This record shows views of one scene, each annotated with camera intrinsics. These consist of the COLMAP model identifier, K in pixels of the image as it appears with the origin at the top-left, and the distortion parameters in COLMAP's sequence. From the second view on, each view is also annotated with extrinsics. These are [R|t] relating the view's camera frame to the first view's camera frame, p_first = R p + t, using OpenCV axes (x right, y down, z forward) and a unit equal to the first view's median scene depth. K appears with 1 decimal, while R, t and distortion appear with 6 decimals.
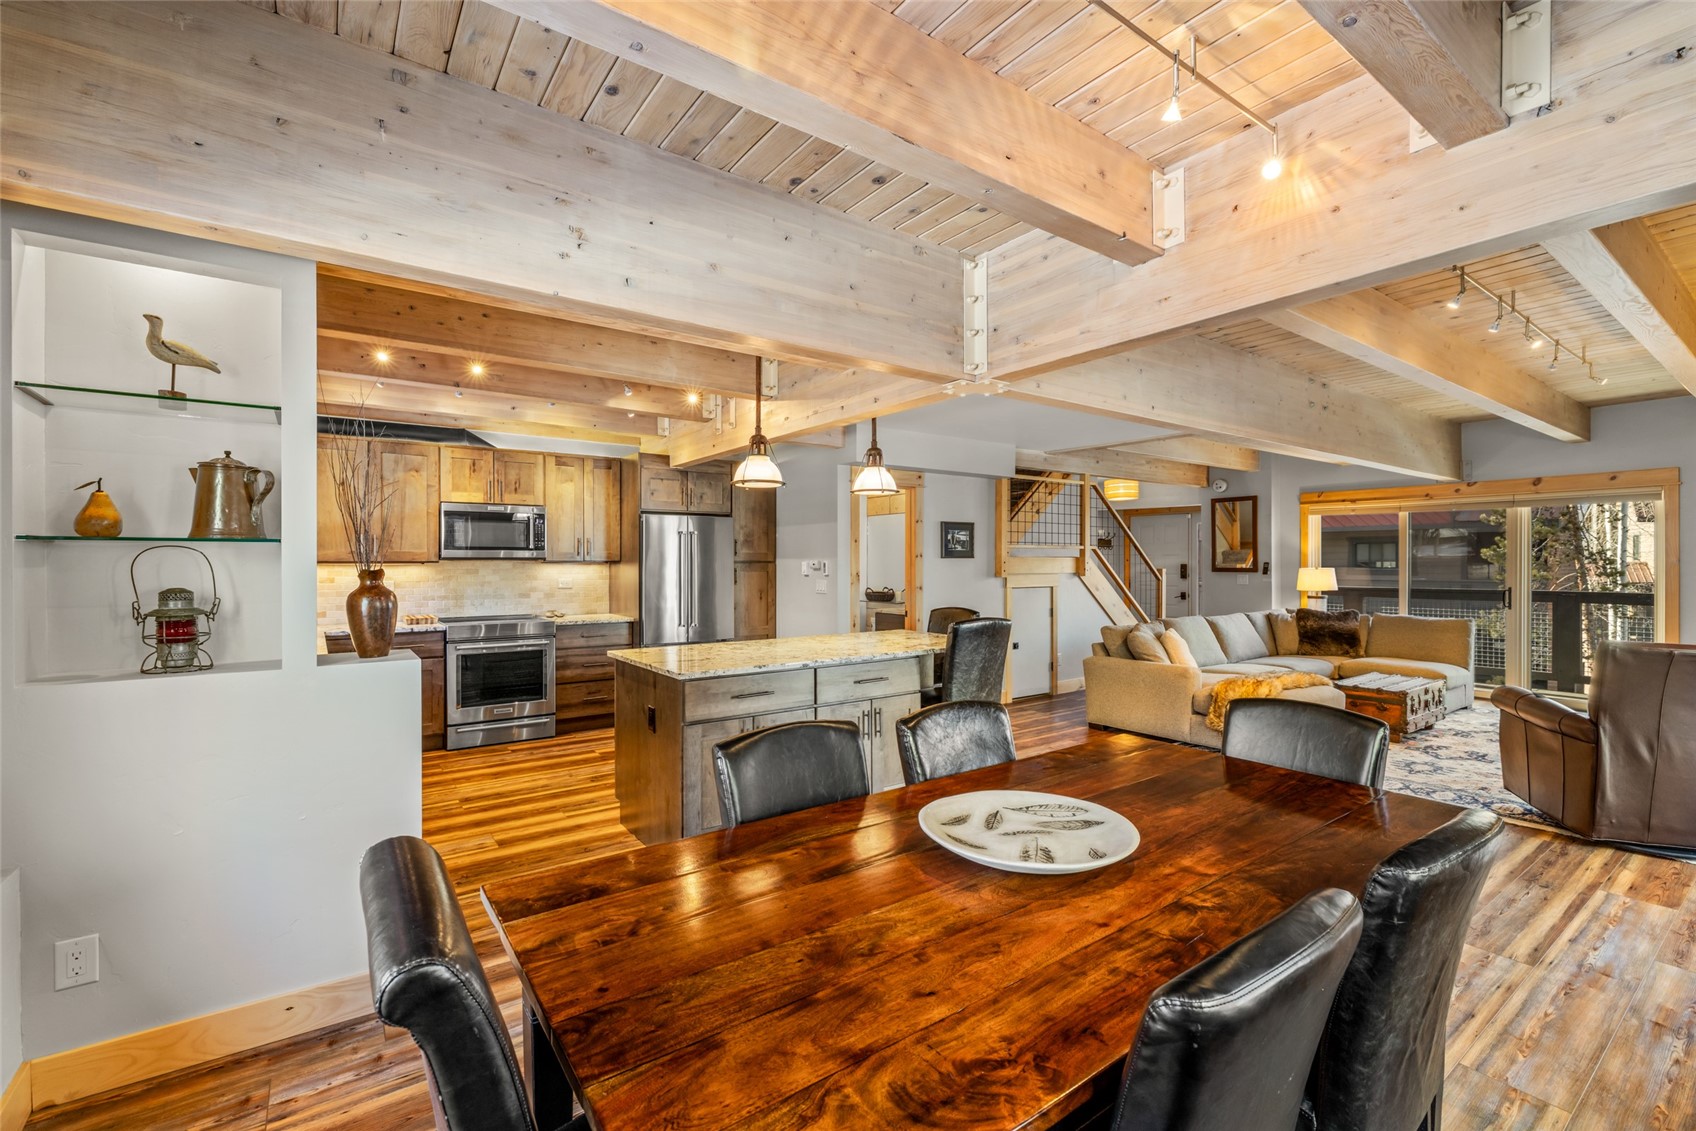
lens RADIAL K [[728.2, 0, 842.8], [0, 728.2, 566.9], [0, 0, 1]] dist [-0.002159, 0.001178]
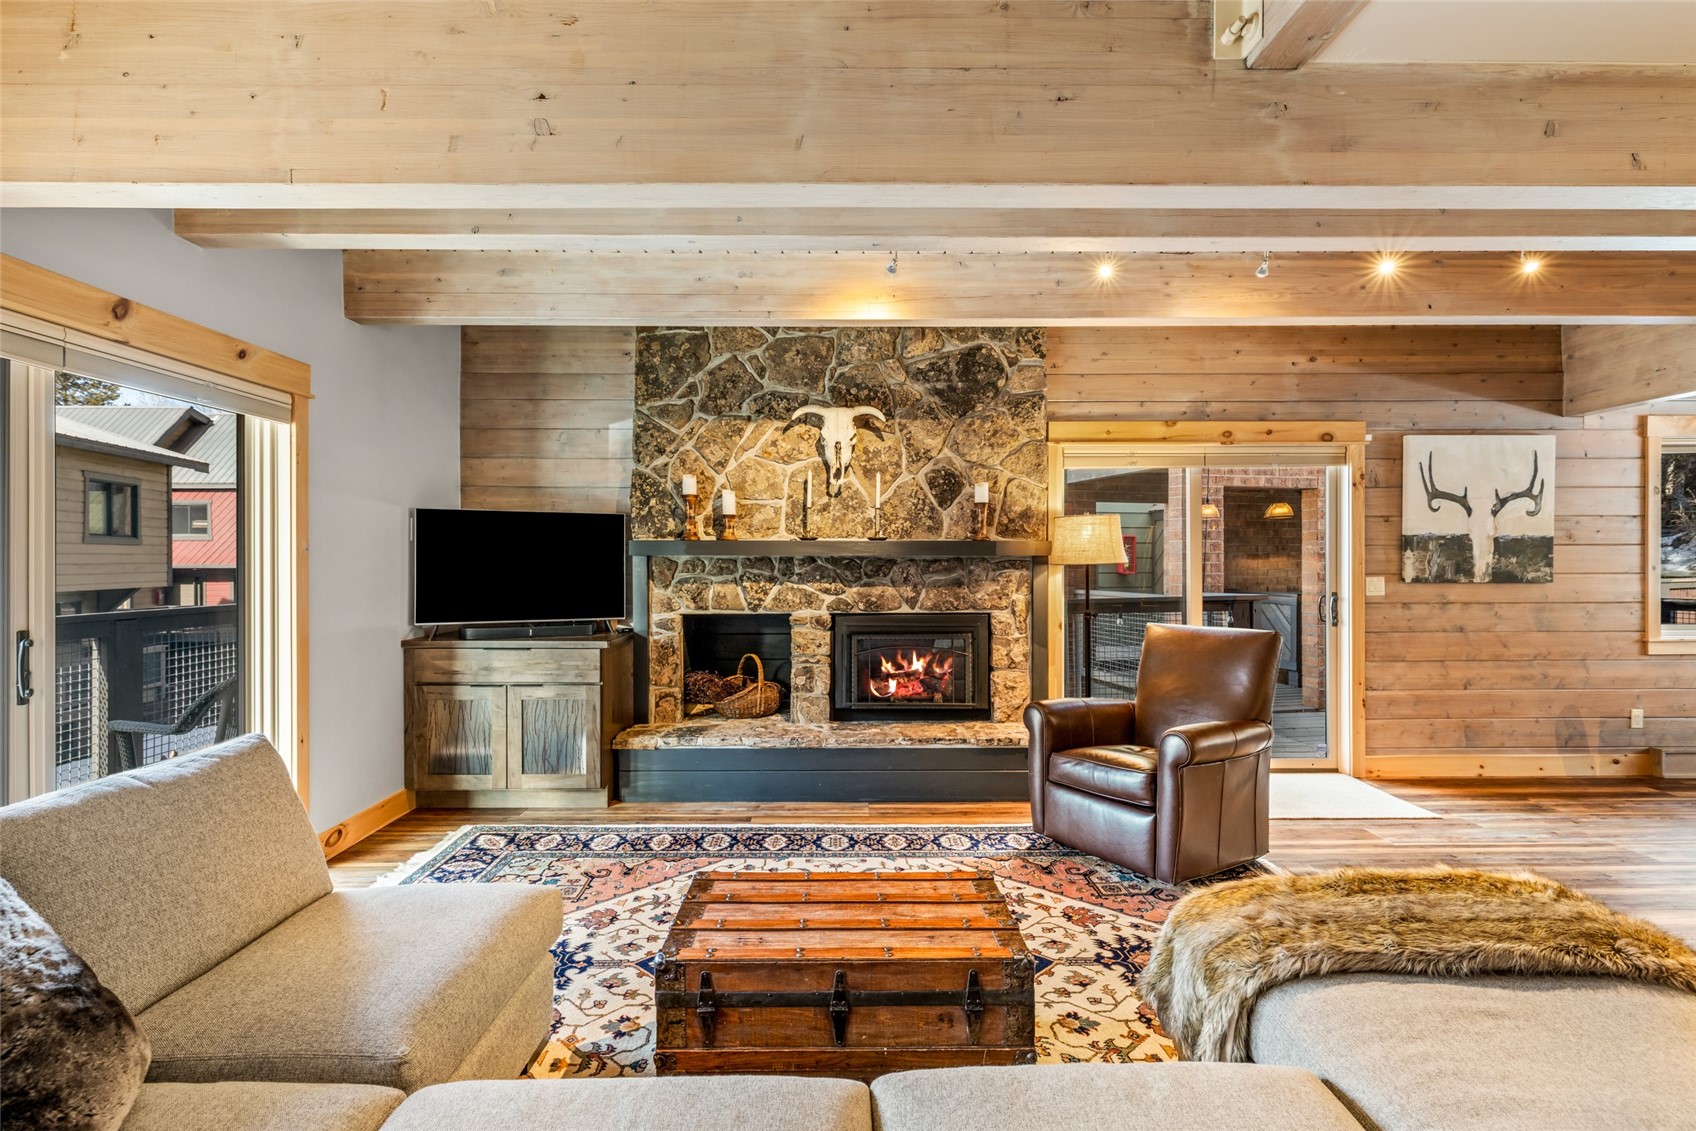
lens RADIAL K [[776.1, 0, 842.2], [0, 776.1, 562.0], [0, 0, 1]] dist [0.000059, -0.000075]
pose [[-0.818627, 0.000701, 0.574325, 0.511485], [0.005941, 0.999956, 0.007247, -0.000300], [-0.574295, 0.009345, -0.818595, 1.189394]]
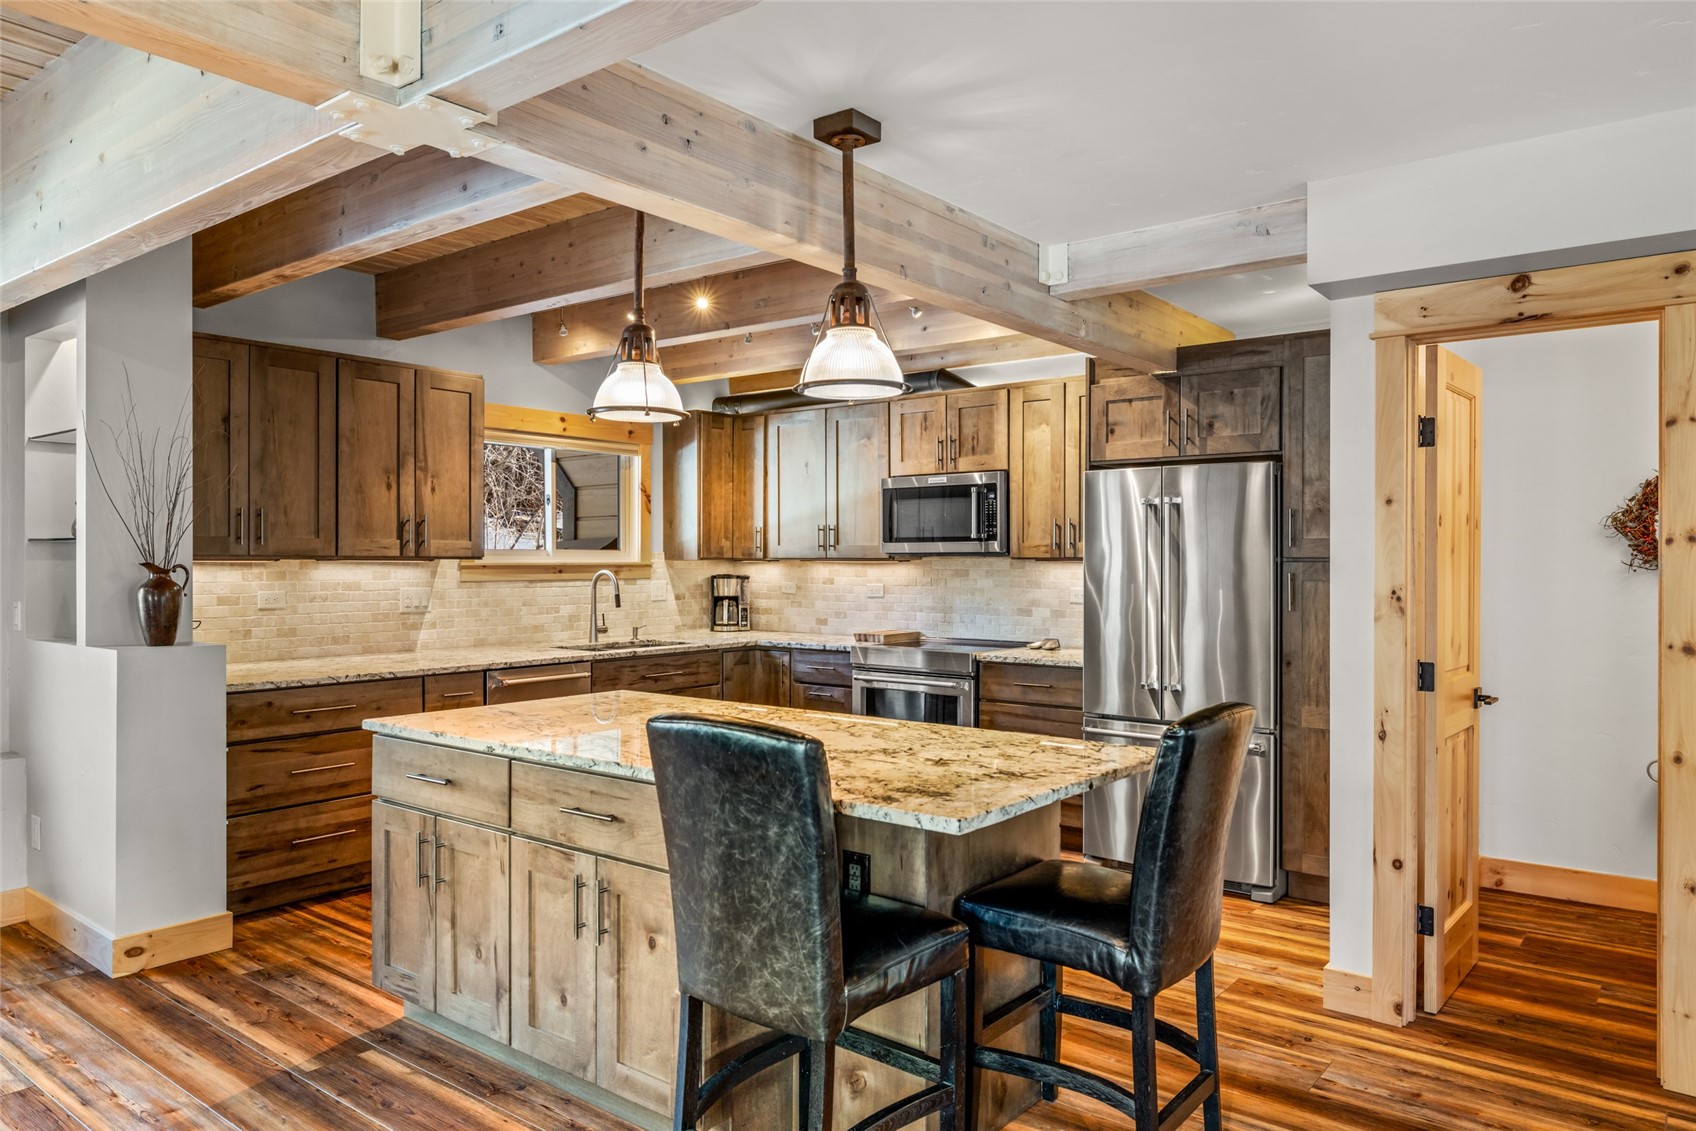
lens RADIAL K [[1124.1, 0, 849.6], [0, 1124.1, 561.7], [0, 0, 1]] dist [0.005174, -0.010534]
pose [[0.280233, 0.002816, -0.959928, 0.457798], [-0.009126, 0.999958, 0.000270, -0.003563], [0.959889, 0.008685, 0.280247, 0.569047]]
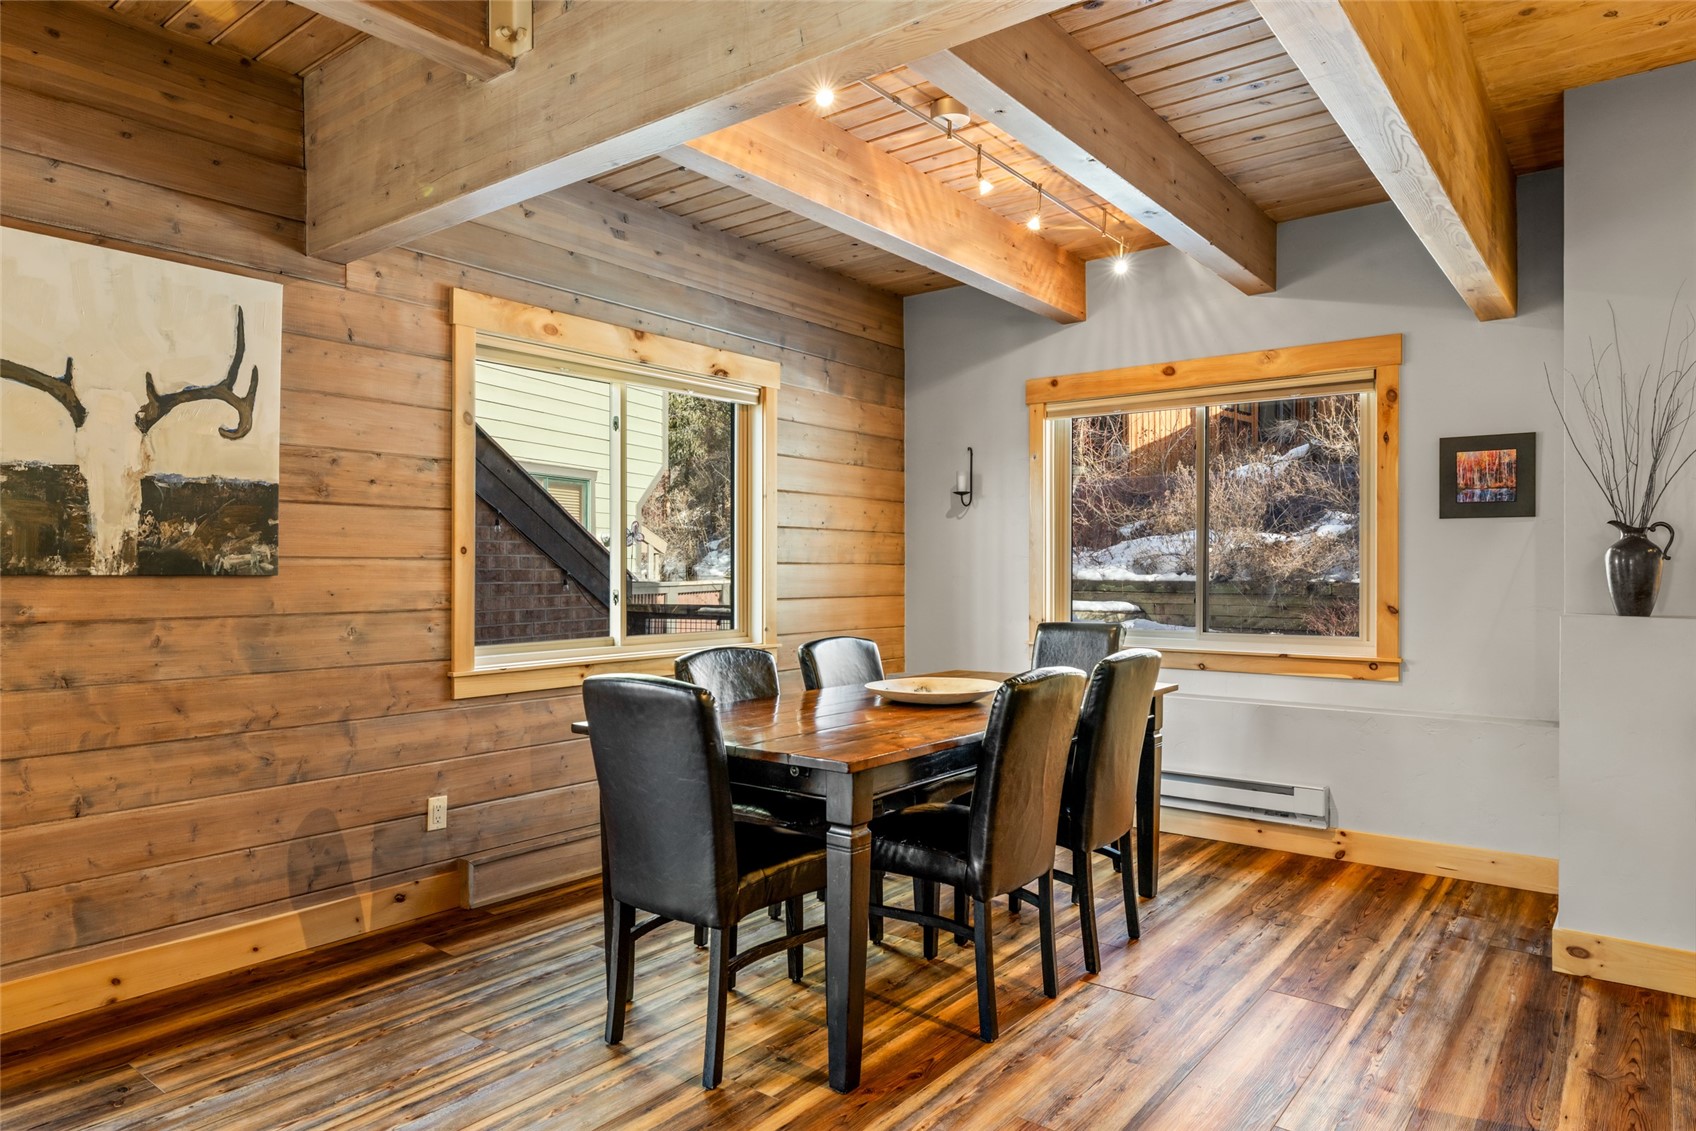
lens RADIAL K [[1039.7, 0, 840.8], [0, 1039.7, 565.1], [0, 0, 1]] dist [-0.001213, -0.000061]
pose [[-0.960245, -0.002720, -0.279145, 0.259760], [-0.003257, 0.999994, 0.001458, 0.022293], [0.279139, 0.002309, -0.960248, 0.749352]]
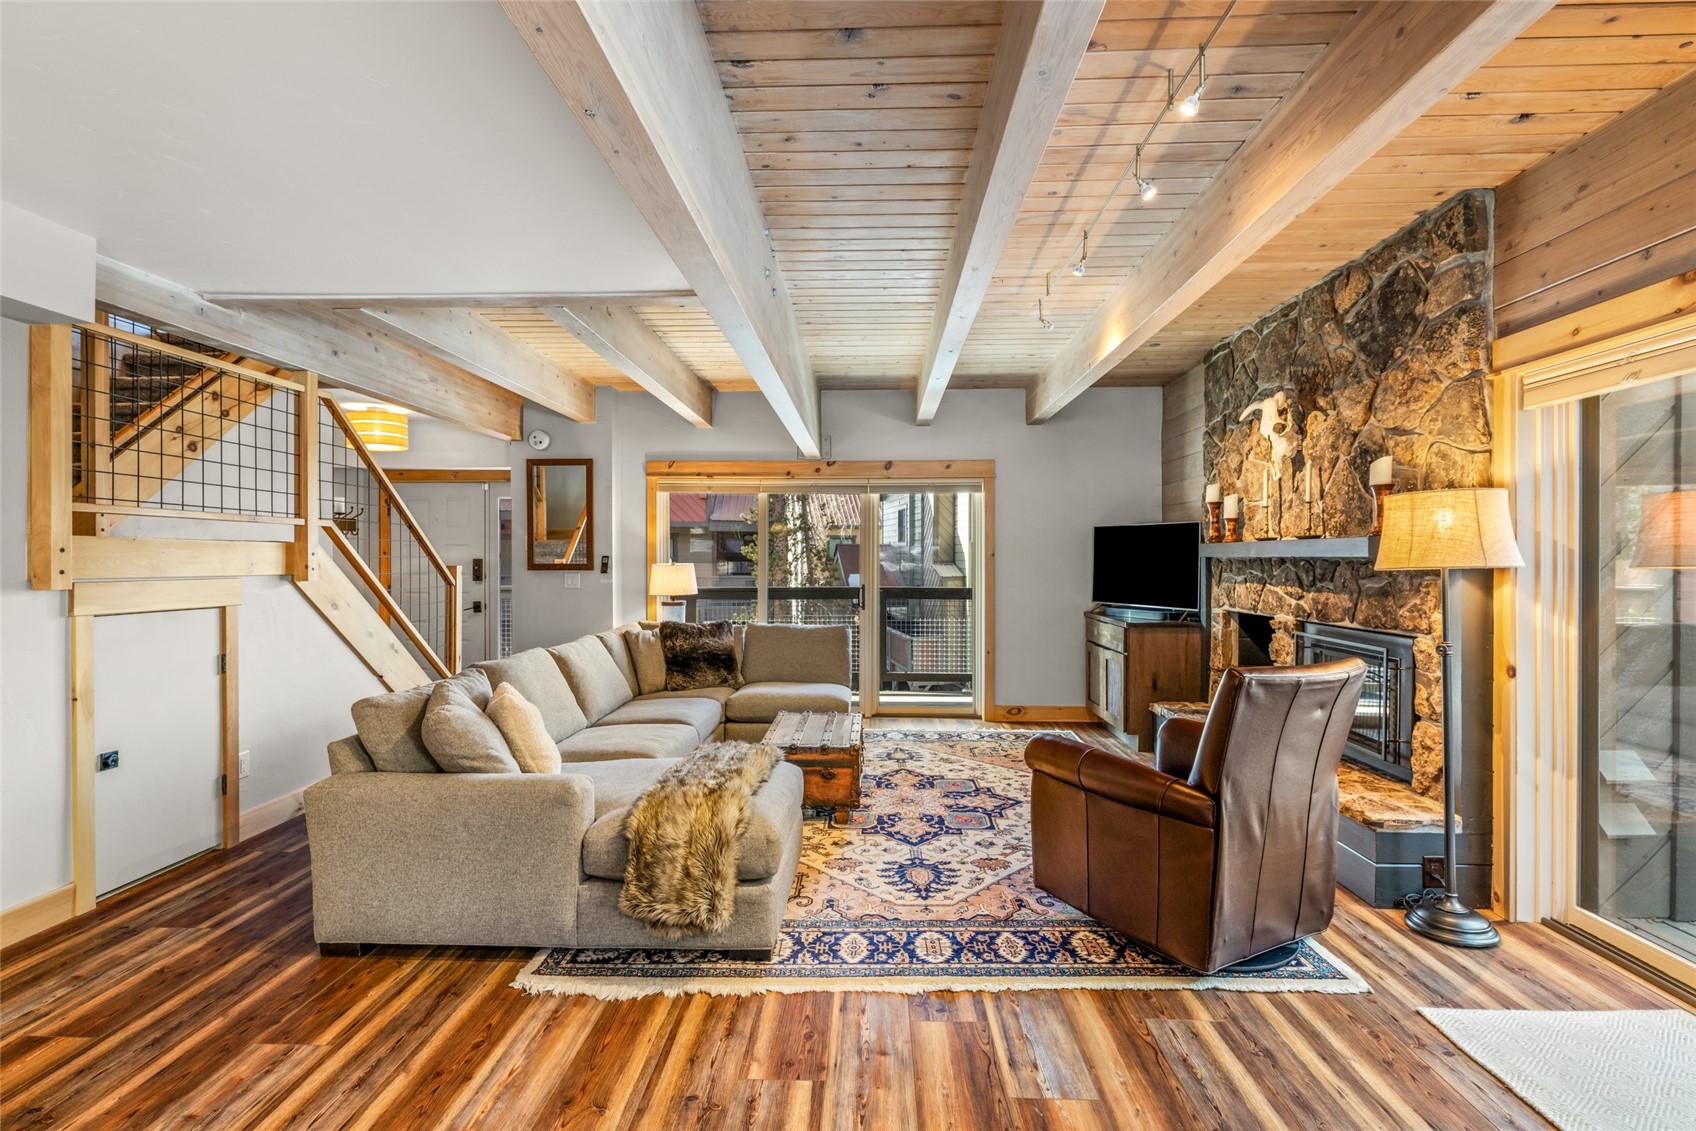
lens RADIAL K [[799.9, 0, 845.9], [0, 799.9, 563.0], [0, 0, 1]] dist [0.000766, 0.000382]
pose [[0.609501, -0.002270, 0.792782, 0.158033], [0.004717, 0.999989, -0.000763, 0.003164], [-0.792771, 0.004205, 0.609505, 0.479930]]
